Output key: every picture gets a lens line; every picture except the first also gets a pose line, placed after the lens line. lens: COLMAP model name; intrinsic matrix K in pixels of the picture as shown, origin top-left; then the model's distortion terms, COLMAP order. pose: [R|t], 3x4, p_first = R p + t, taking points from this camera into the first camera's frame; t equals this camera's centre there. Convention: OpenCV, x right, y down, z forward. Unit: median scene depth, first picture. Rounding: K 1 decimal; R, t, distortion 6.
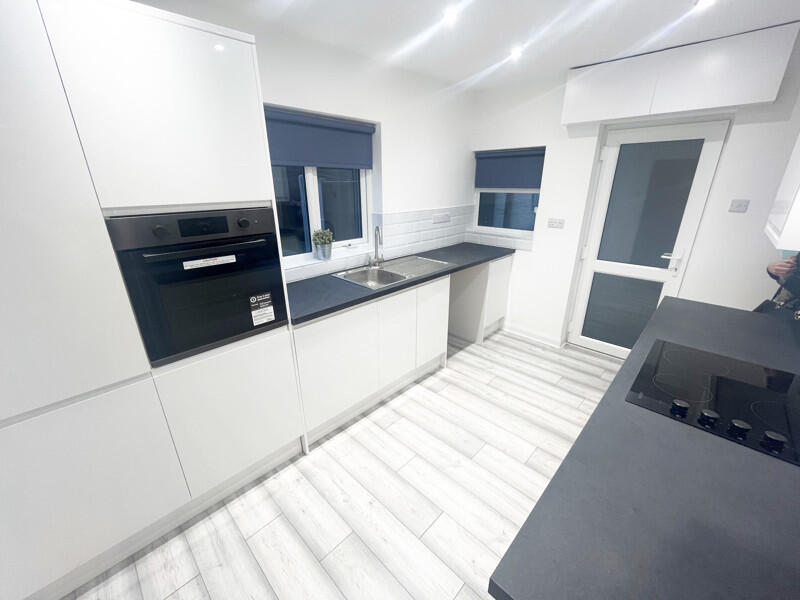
lens RADIAL K [[323.3, 0, 402.2], [0, 323.3, 300.0], [0, 0, 1]] dist [-0.000807, 0.000082]
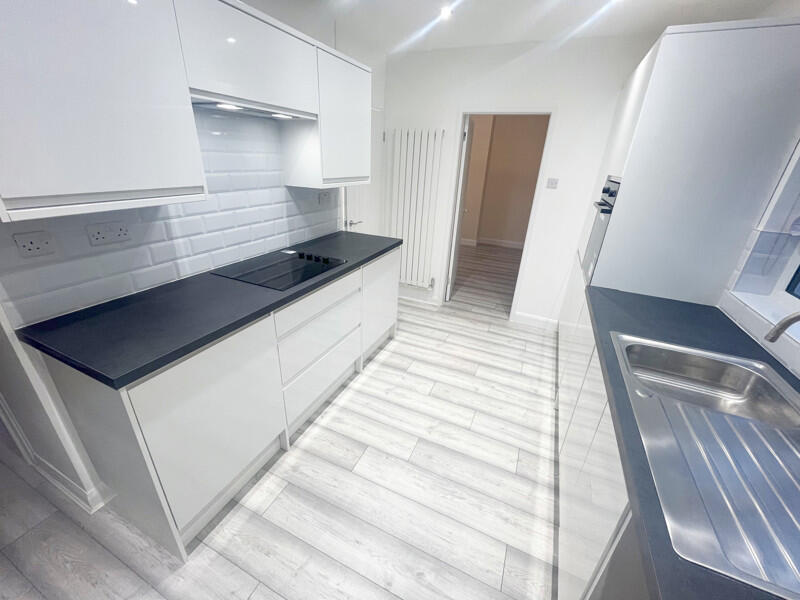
lens RADIAL K [[323.3, 0, 403.1], [0, 323.3, 297.8], [0, 0, 1]] dist [-0.000807, 0.000082]
pose [[-0.937507, 0.100719, -0.333072, 0.579996], [-0.160922, 0.723189, 0.671641, -0.511661], [0.308521, 0.683266, -0.661787, 1.422420]]
